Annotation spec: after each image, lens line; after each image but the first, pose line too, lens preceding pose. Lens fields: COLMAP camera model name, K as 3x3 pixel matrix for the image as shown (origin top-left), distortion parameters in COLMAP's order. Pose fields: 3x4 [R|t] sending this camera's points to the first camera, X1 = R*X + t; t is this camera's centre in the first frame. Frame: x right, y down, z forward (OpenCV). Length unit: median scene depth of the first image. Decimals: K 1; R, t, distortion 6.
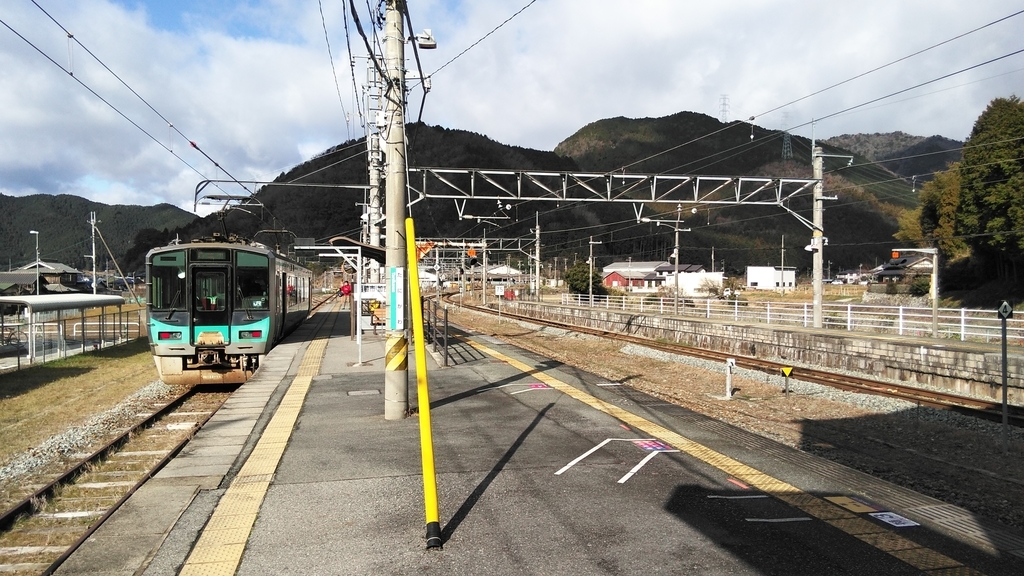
lens RADIAL K [[763.2, 0, 502.3], [0, 763.2, 286.1], [0, 0, 1]] dist [0.064282, 0.002019]
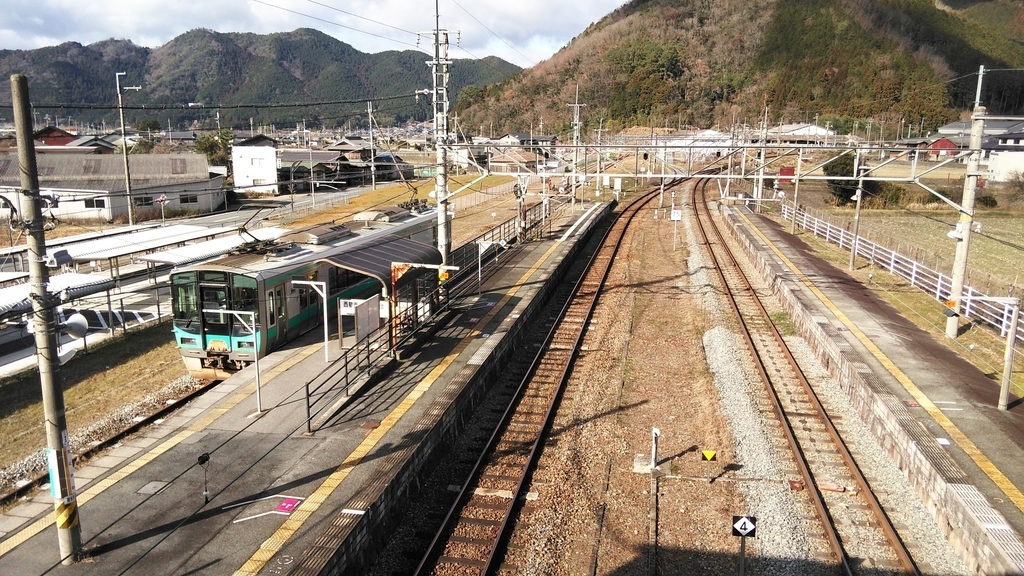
lens RADIAL K [[763.2, 0, 502.3], [0, 763.2, 286.1], [0, 0, 1]] dist [0.064282, 0.002019]
pose [[0.919768, 0.081277, -0.383954, 0.464539], [-0.005265, 0.980788, 0.195005, -0.251823], [0.392427, -0.177338, 0.902525, 0.117661]]
